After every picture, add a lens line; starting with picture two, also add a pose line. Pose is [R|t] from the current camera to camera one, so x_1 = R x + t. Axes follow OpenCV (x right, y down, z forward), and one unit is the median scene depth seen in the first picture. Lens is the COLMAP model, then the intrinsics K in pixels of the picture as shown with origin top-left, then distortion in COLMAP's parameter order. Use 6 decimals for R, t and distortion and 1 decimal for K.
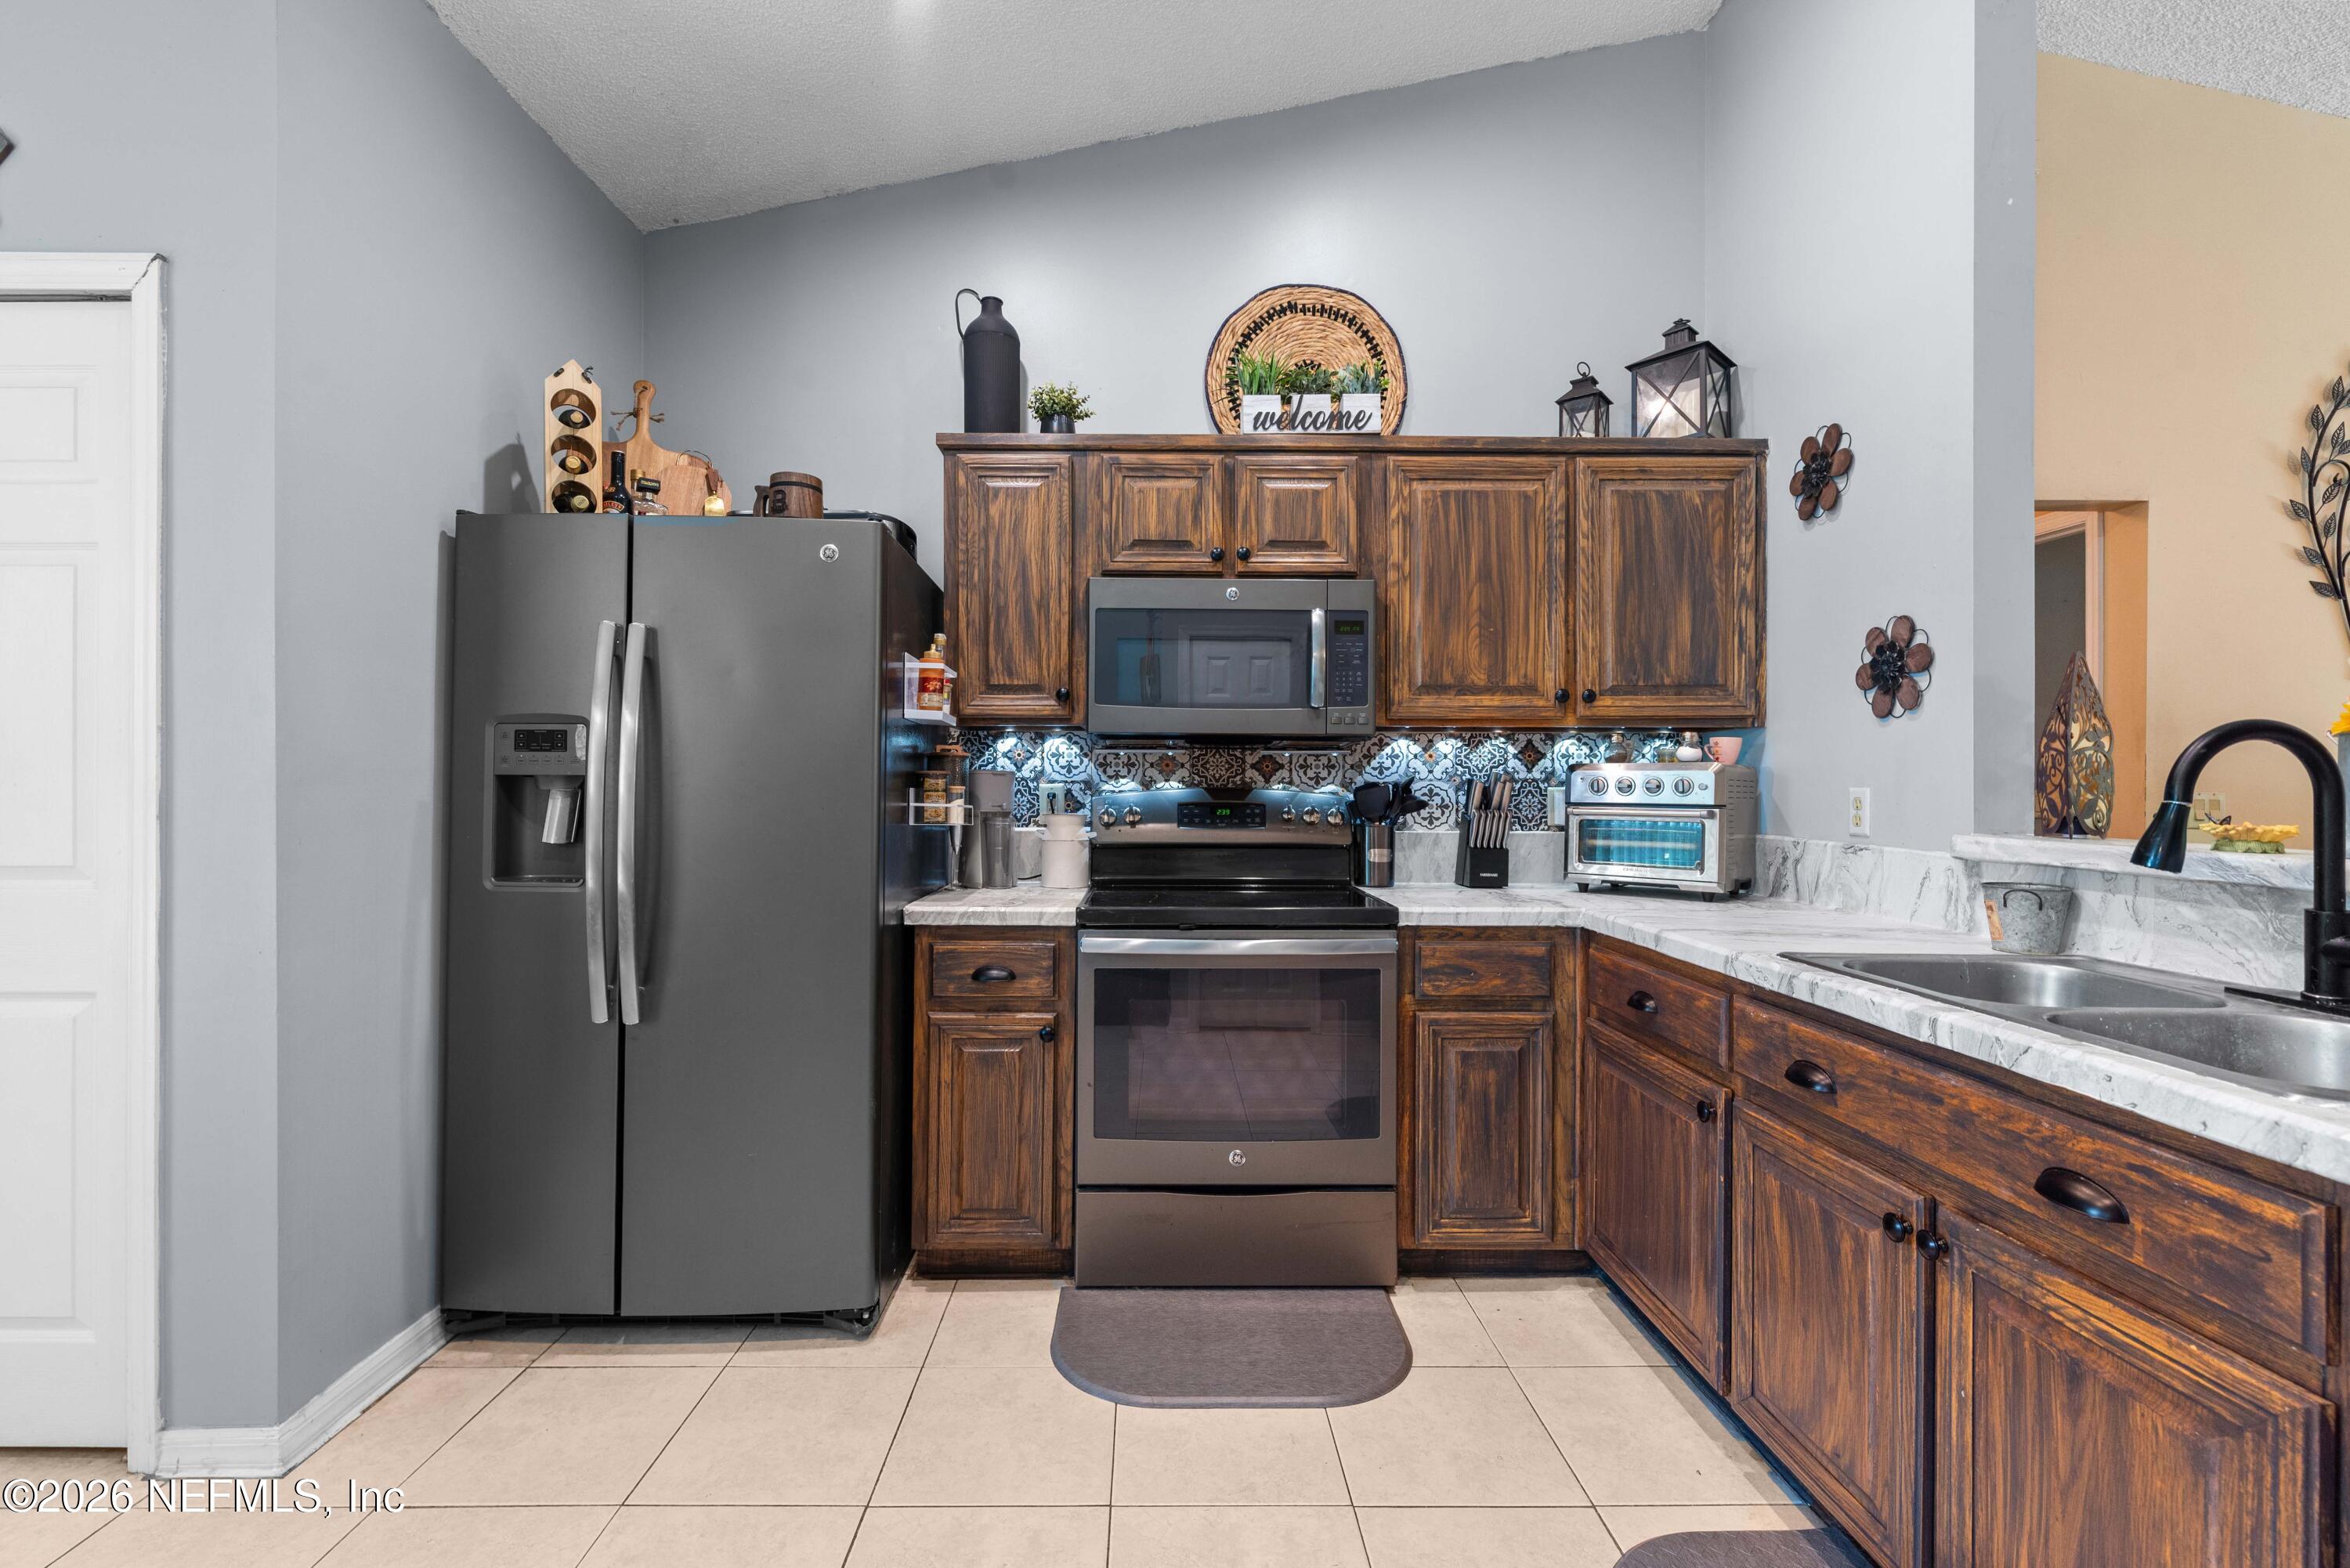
lens RADIAL K [[1012.3, 0, 1165.6], [0, 1012.3, 787.1], [0, 0, 1]] dist [-0.000058, -0.000058]
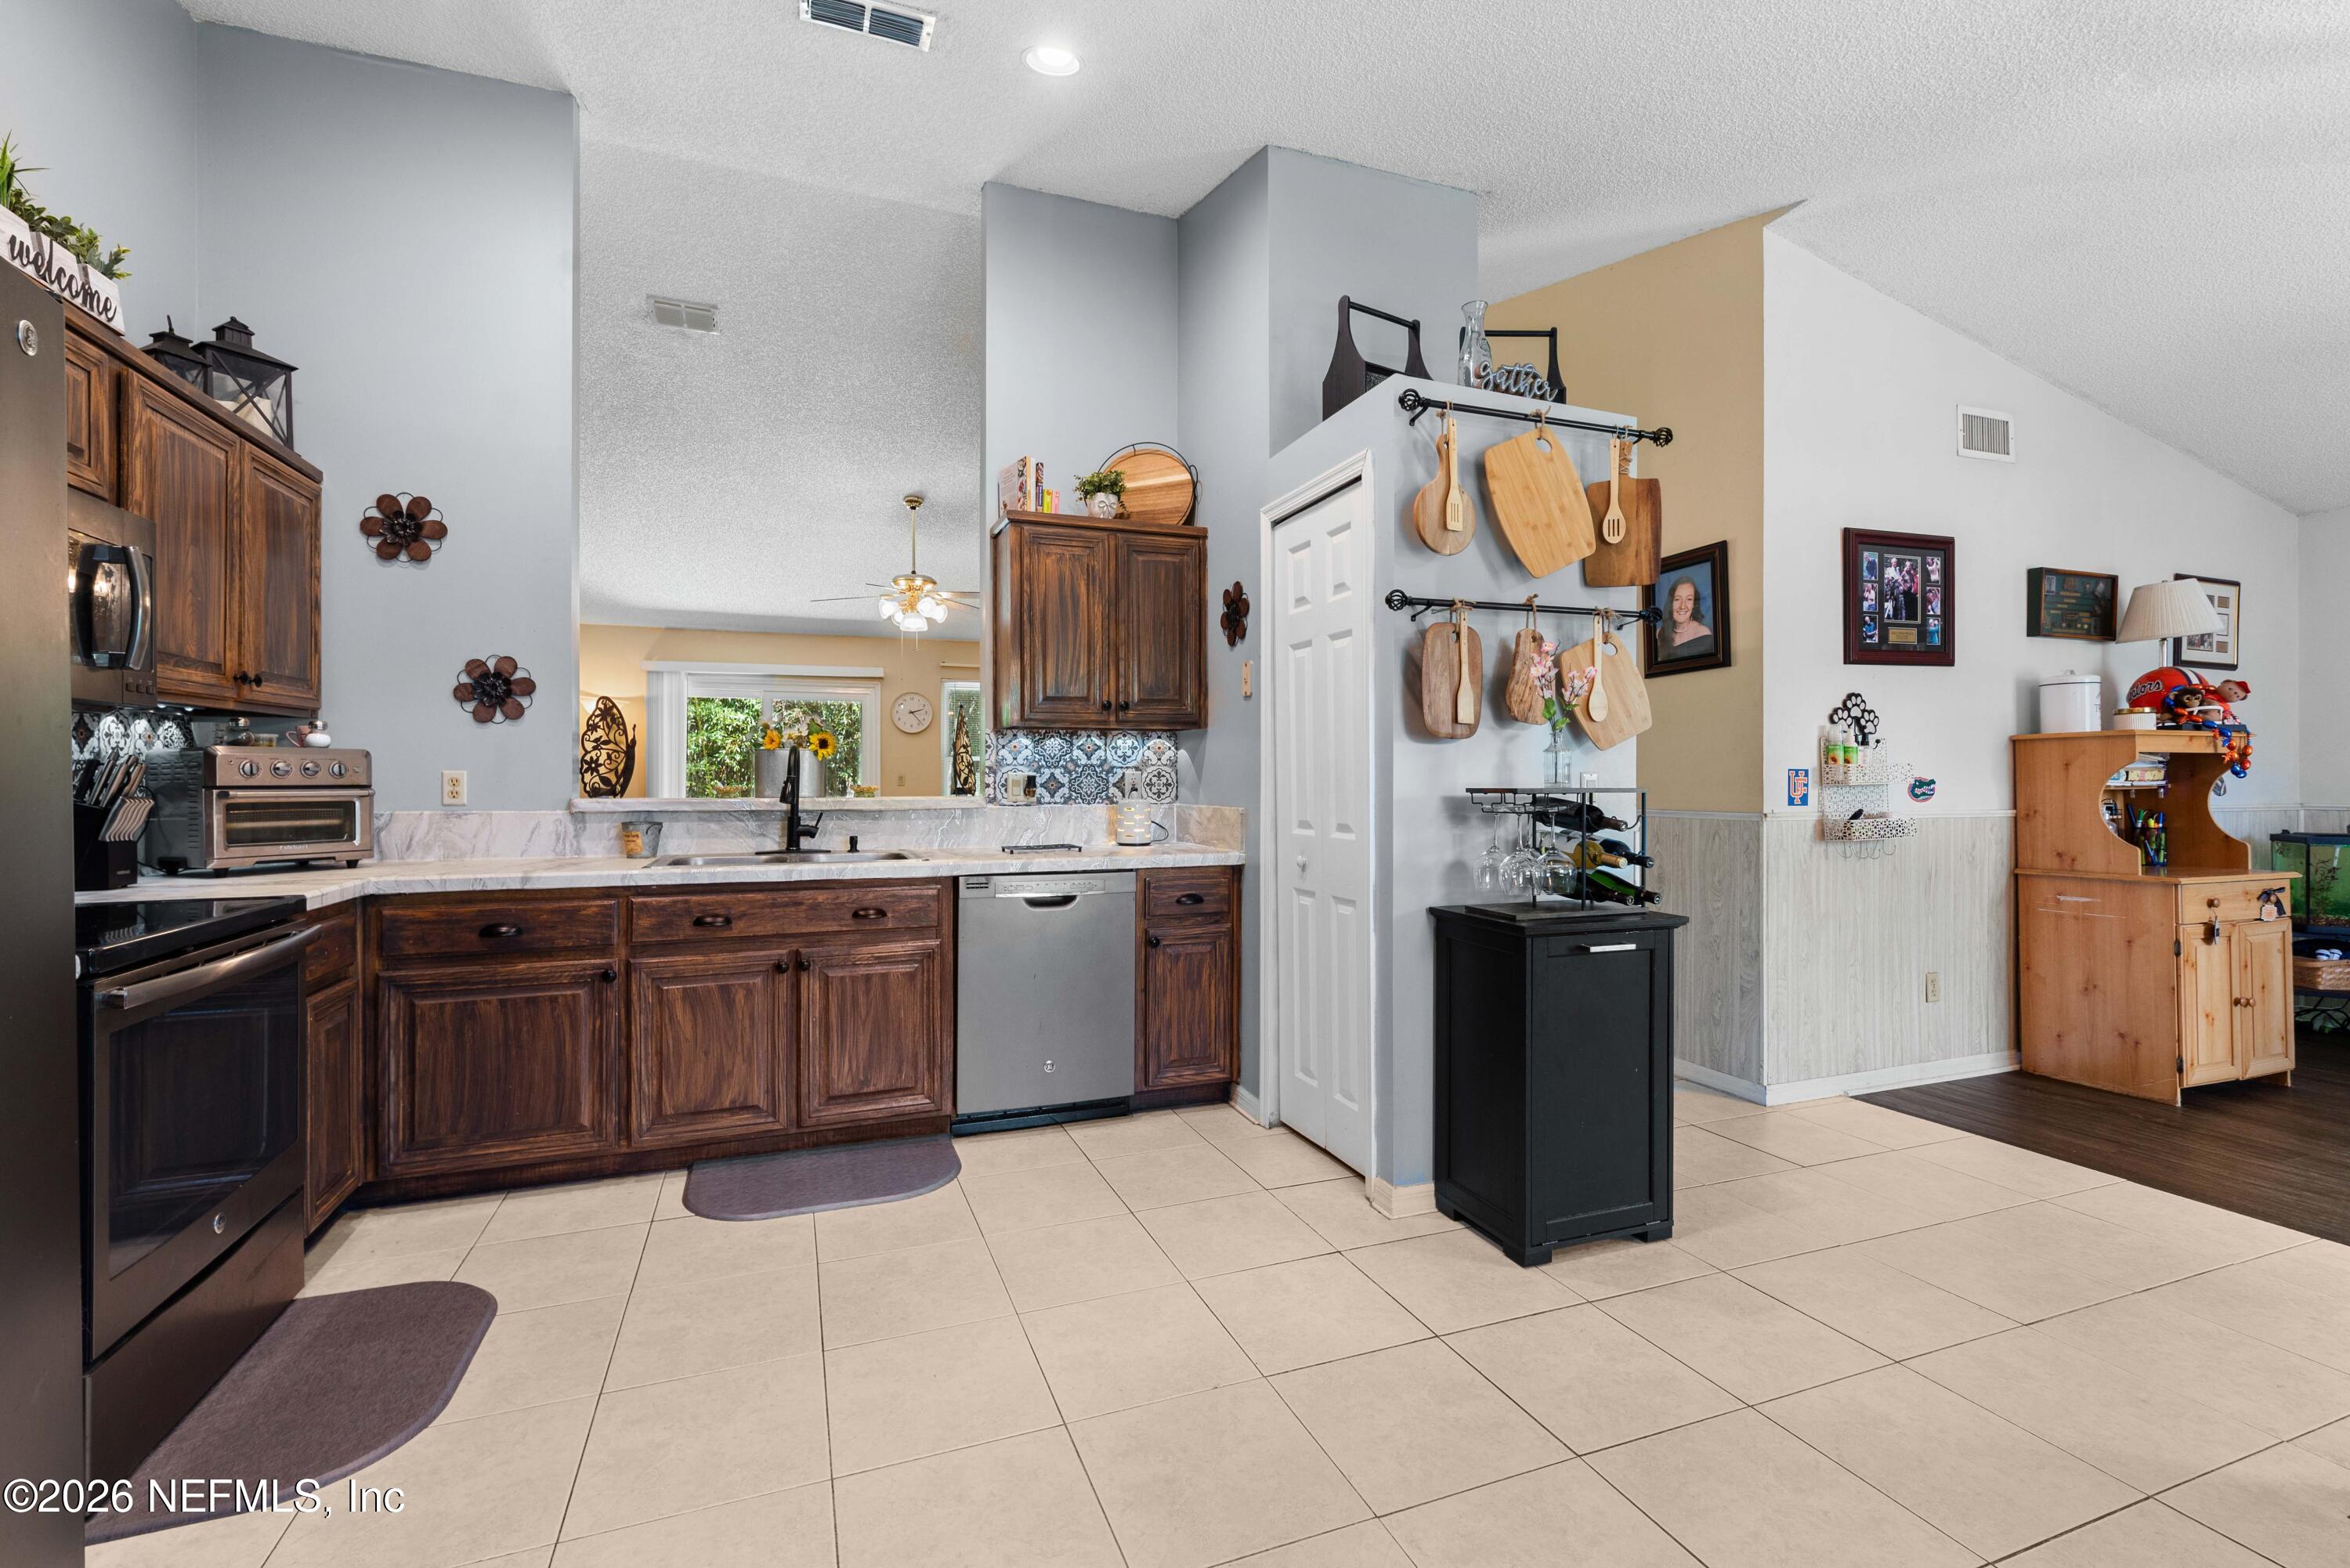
lens RADIAL K [[1012.3, 0, 1165.2], [0, 1012.3, 768.7], [0, 0, 1]] dist [-0.000058, -0.000058]
pose [[-0.340851, 0.000777, 0.940117, -1.035463], [-0.000439, 0.999999, -0.000986, -0.001113], [-0.940117, -0.000749, -0.340851, 0.599687]]
